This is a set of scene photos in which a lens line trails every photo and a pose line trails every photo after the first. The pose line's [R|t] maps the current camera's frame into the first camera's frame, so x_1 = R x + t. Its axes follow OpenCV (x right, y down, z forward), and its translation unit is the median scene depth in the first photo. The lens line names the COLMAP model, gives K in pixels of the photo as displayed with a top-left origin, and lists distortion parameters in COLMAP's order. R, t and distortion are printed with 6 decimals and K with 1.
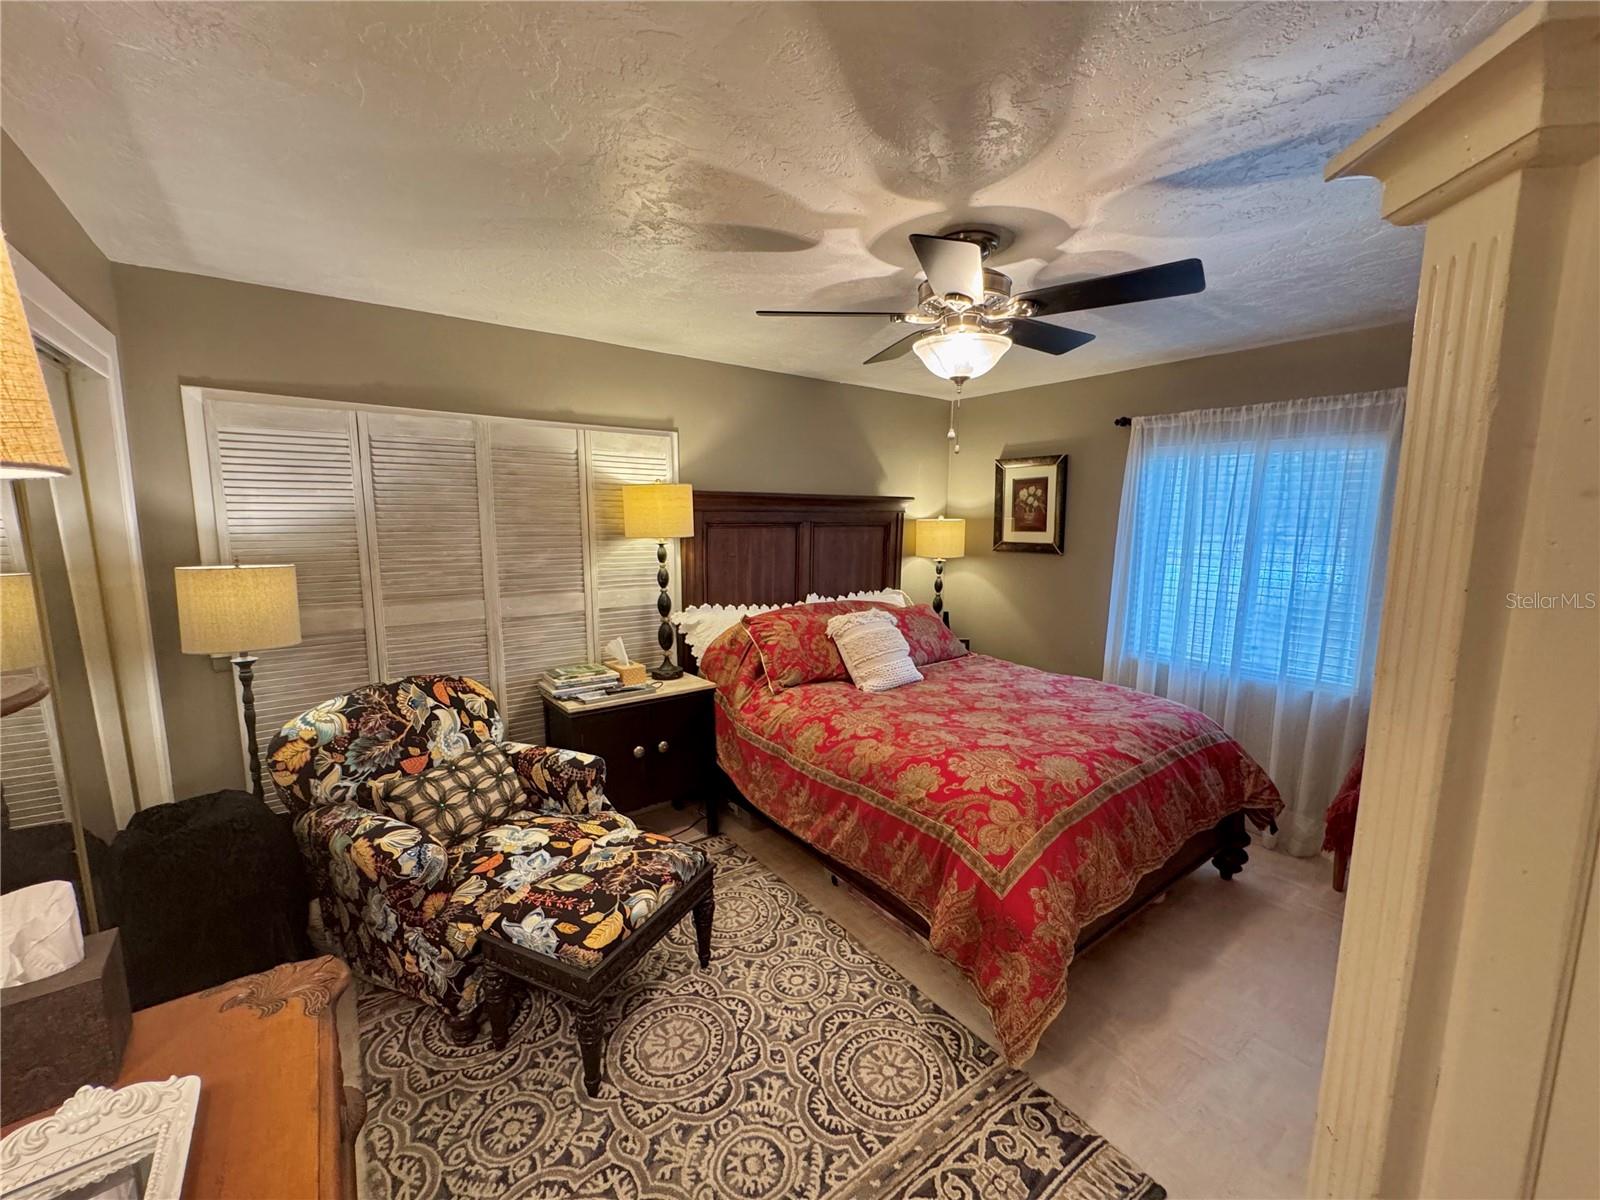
lens RADIAL K [[640.8, 0, 800.7], [0, 640.8, 602.0], [0, 0, 1]] dist [-0.003856, 0.000084]
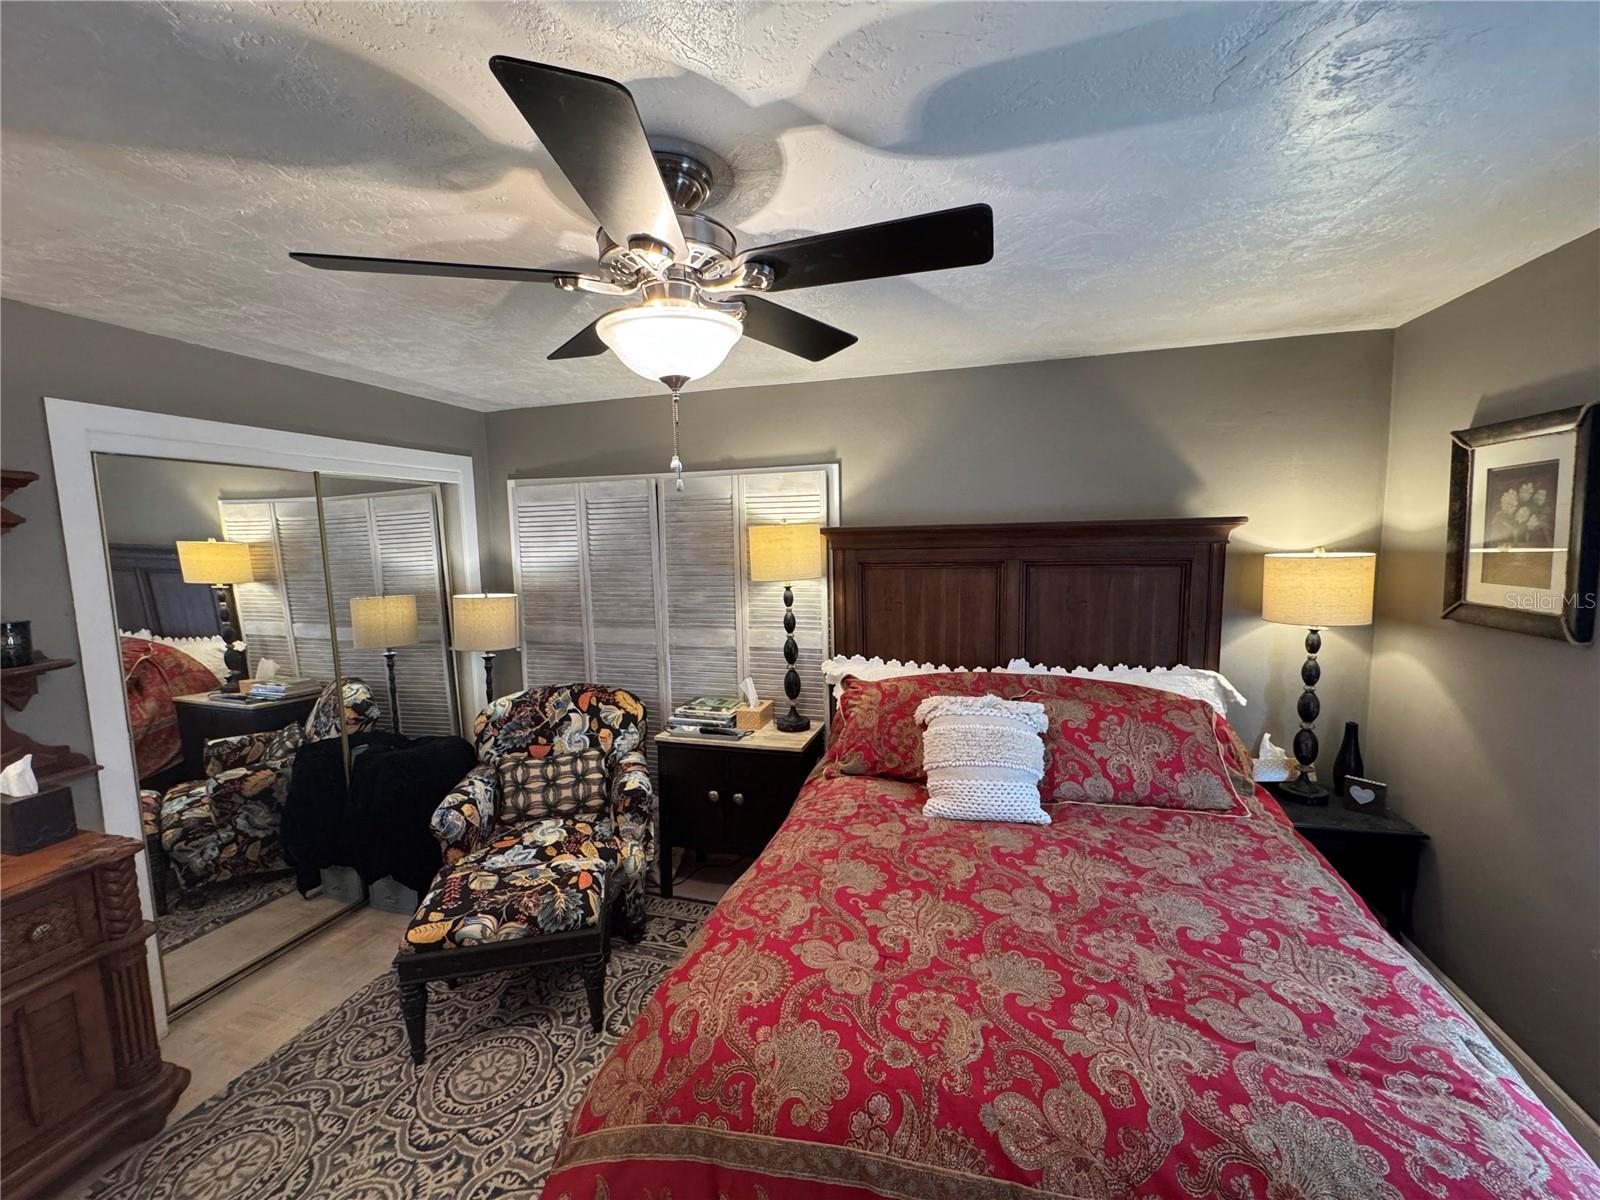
lens RADIAL K [[640.8, 0, 802.0], [0, 640.8, 601.6], [0, 0, 1]] dist [-0.003856, 0.000084]
pose [[0.600297, 0.064510, -0.797172, 0.666485], [-0.080849, 0.996530, 0.019761, -0.108297], [0.795681, 0.052588, 0.603429, 0.544681]]
